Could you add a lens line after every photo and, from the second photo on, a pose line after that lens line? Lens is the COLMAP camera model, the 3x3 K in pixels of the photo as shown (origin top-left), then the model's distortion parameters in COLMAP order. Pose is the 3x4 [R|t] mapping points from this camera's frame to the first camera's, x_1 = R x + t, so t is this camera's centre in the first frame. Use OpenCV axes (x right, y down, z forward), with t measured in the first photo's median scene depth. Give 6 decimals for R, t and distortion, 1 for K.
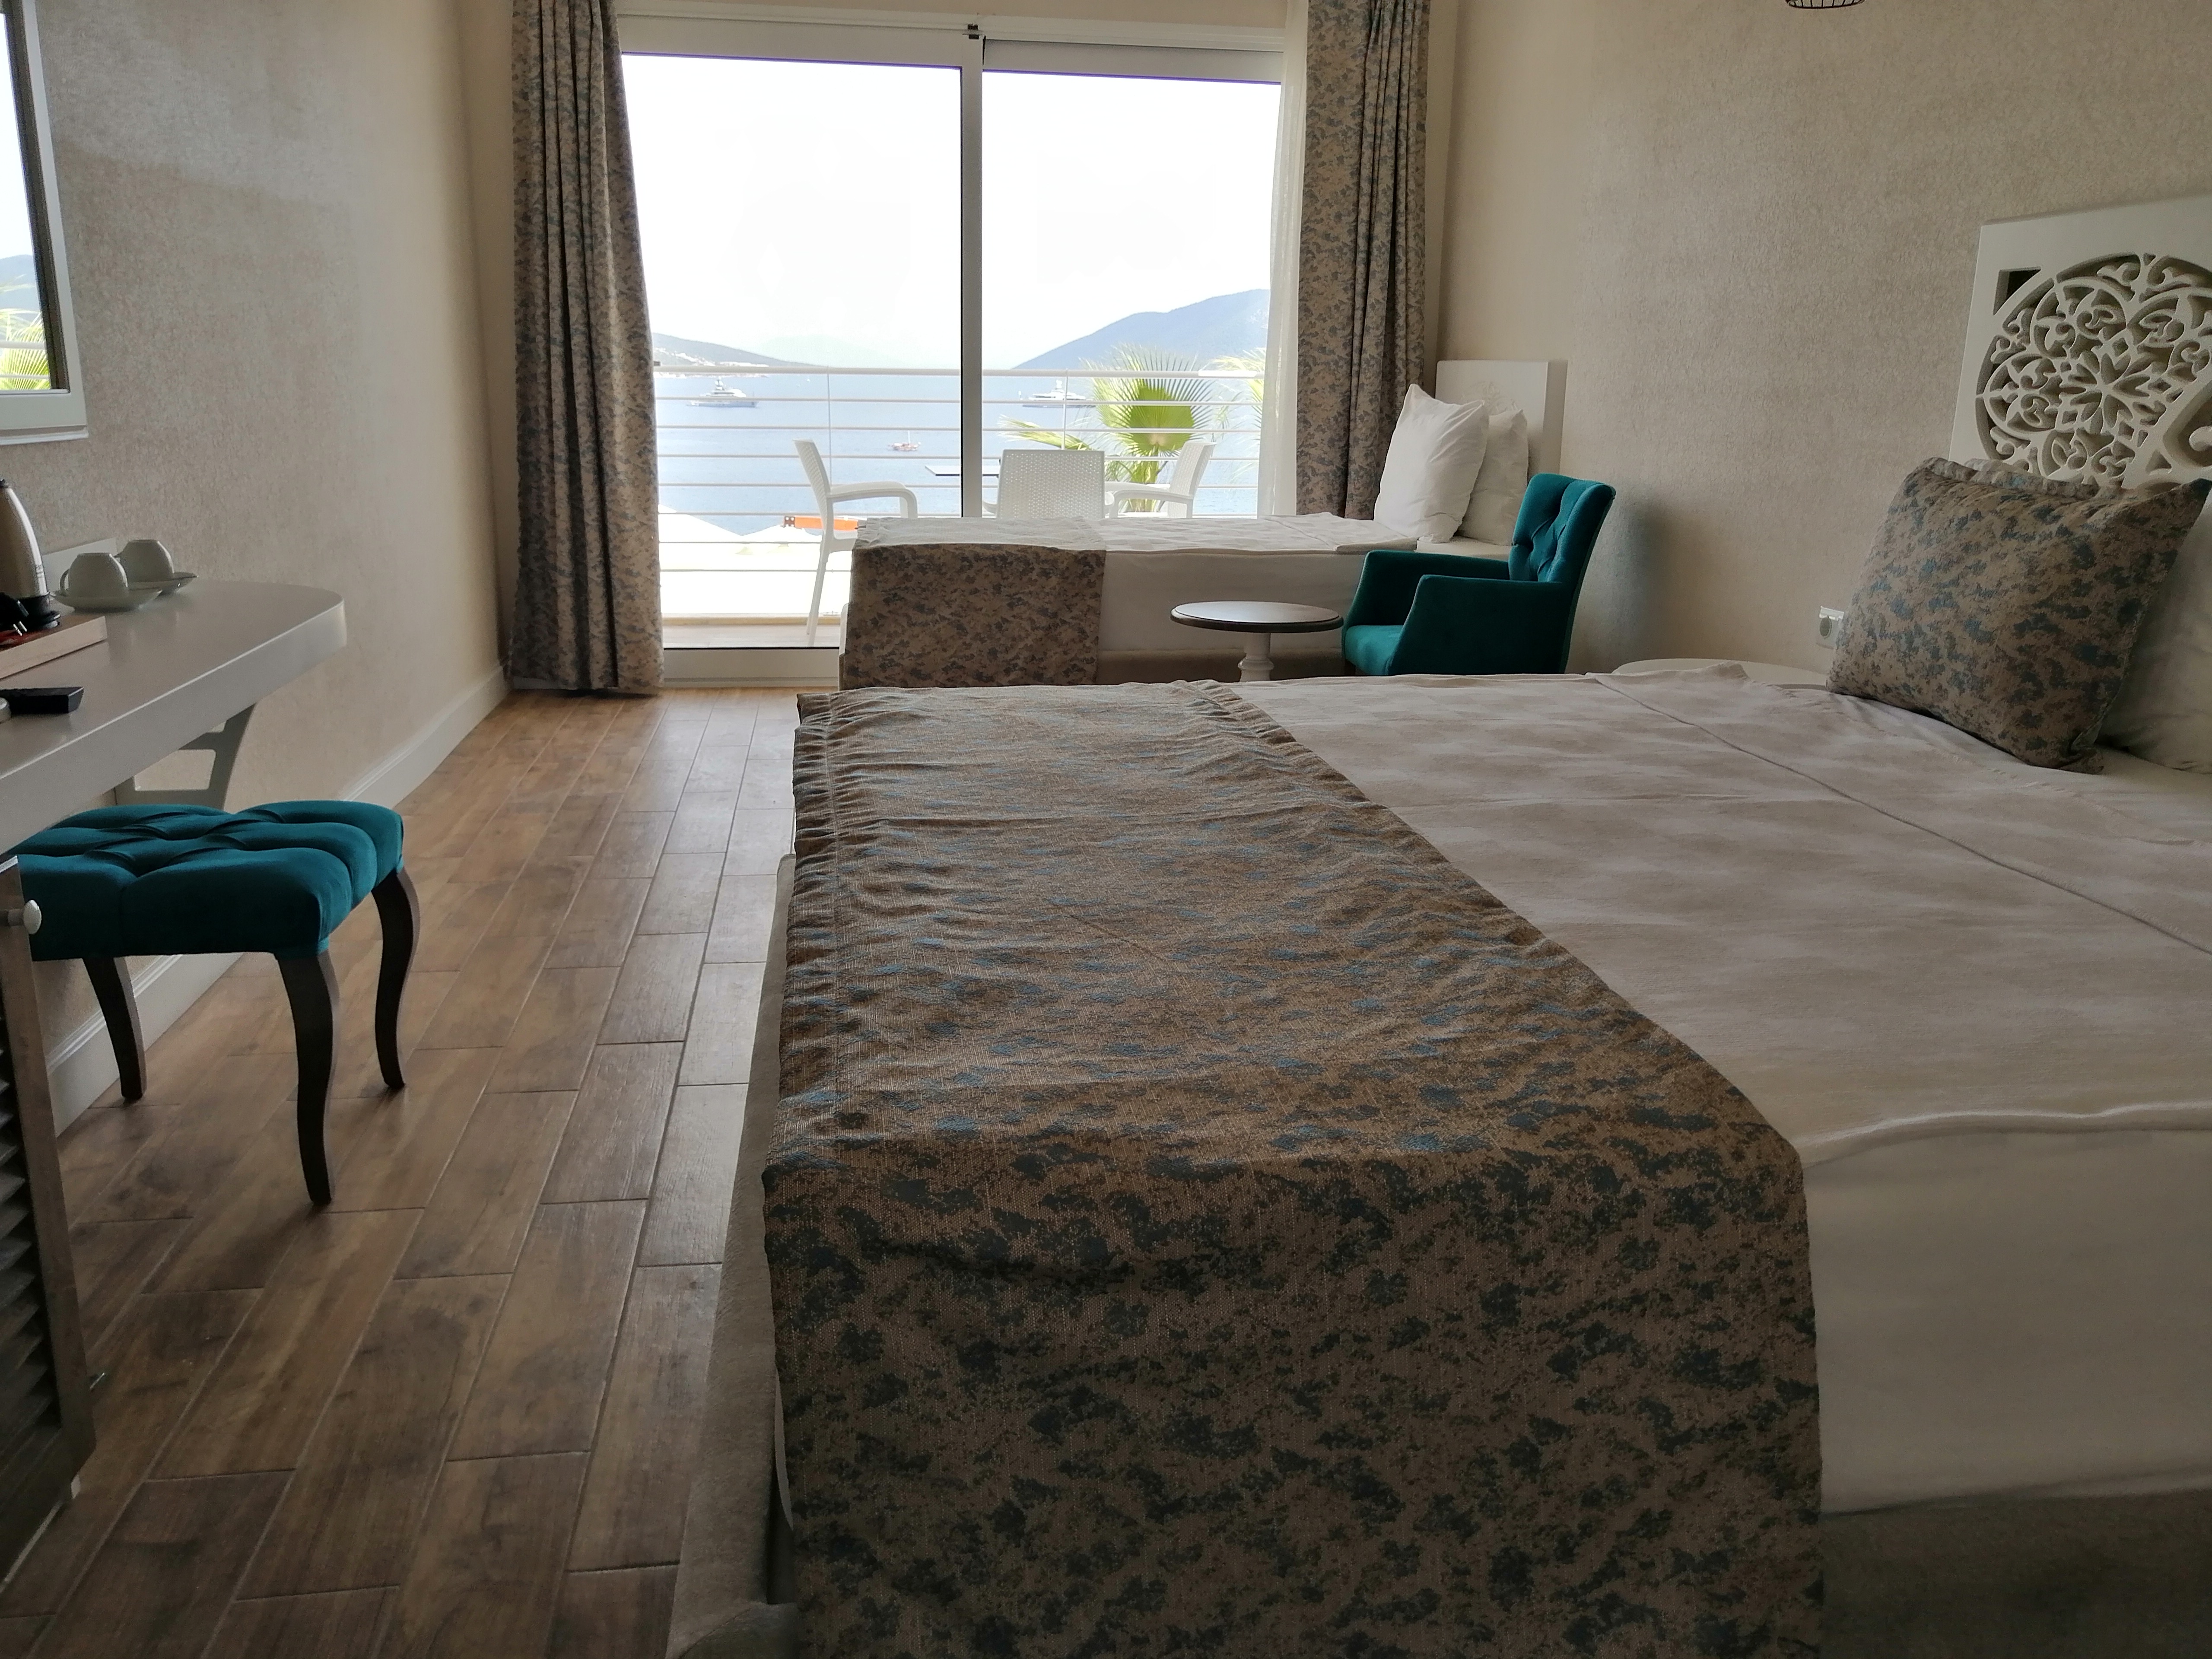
lens RADIAL K [[1734.2, 0, 1092.7], [0, 1734.2, 828.4], [0, 0, 1]] dist [0.010675, 0.033084]
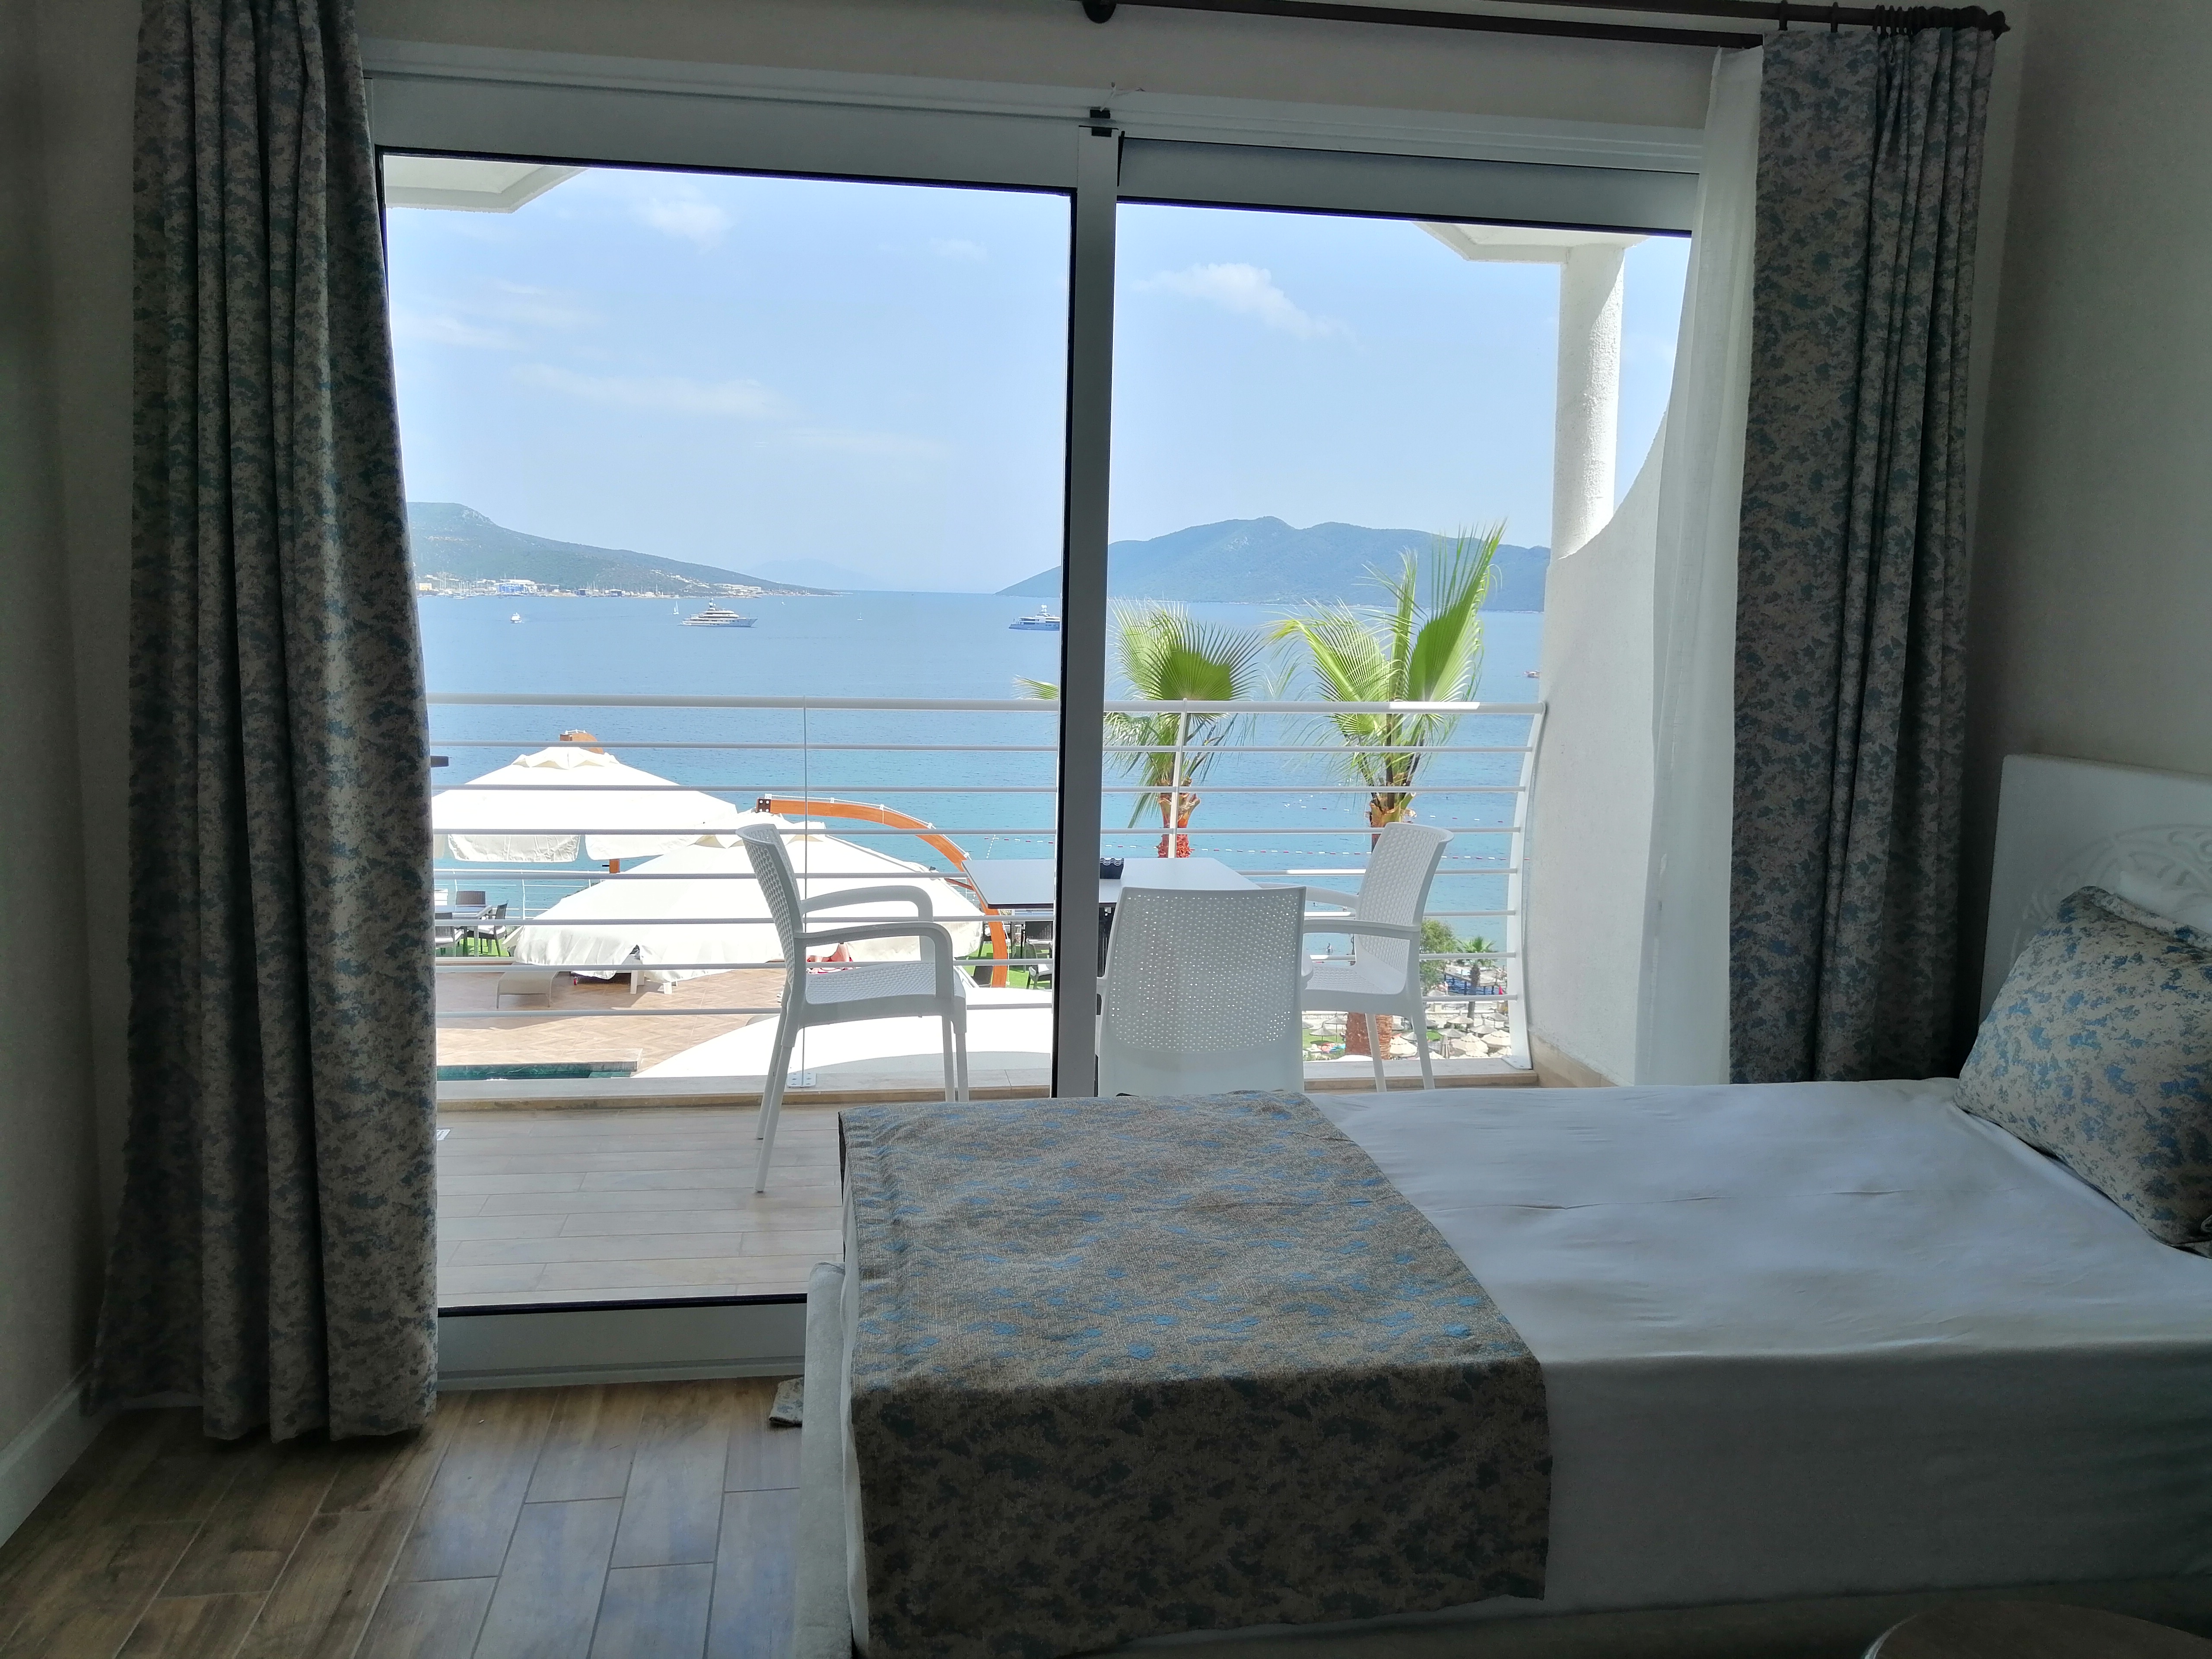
lens RADIAL K [[1734.2, 0, 1118.8], [0, 1734.2, 832.0], [0, 0, 1]] dist [0.010675, 0.033084]
pose [[0.999608, 0.002387, 0.027895, -0.075303], [0.001096, 0.992257, -0.124200, -0.187948], [-0.027976, 0.124182, 0.991865, 0.516774]]
